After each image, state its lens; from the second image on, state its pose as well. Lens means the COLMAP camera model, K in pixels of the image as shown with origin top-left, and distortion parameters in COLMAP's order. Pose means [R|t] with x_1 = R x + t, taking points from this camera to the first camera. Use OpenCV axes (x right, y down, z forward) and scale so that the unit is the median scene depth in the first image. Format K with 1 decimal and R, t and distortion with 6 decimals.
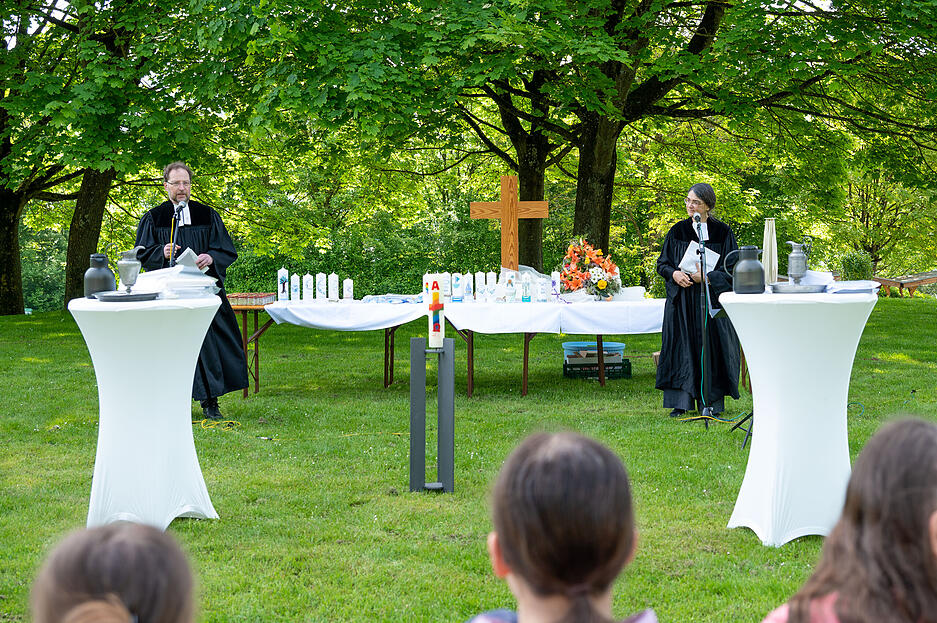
lens RADIAL K [[1083.6, 0, 471.5], [0, 1083.6, 312.9], [0, 0, 1]] dist [-0.007830, 0.000000]
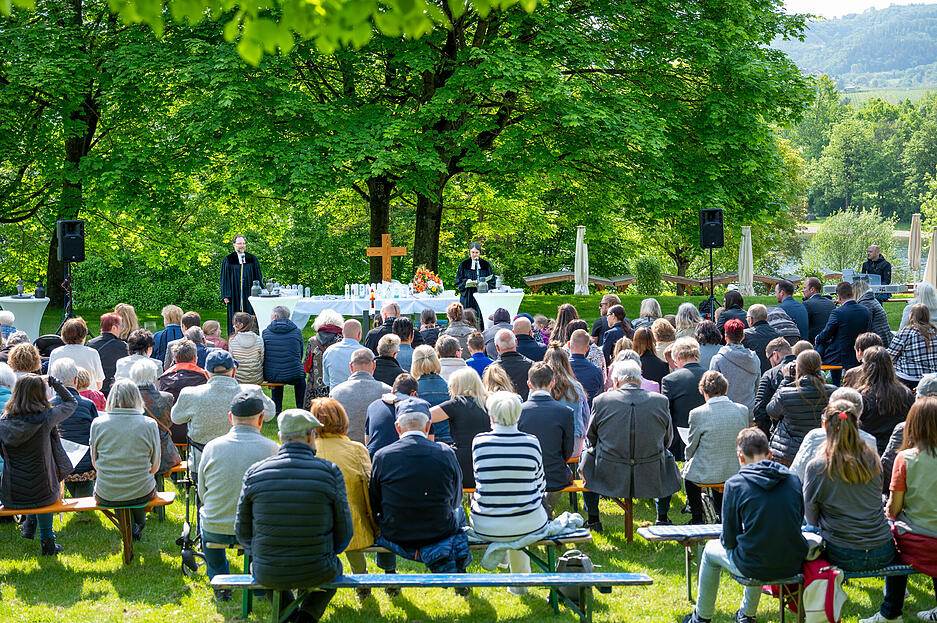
lens RADIAL K [[1514.7, 0, 469.1], [0, 1514.7, 311.5], [0, 0, 1]] dist [-0.071773, 0.000000]
pose [[0.989840, -0.009350, 0.141881, -0.149143], [0.010784, 0.999898, -0.009341, 0.029509], [-0.141779, 0.010776, 0.989840, -1.245451]]
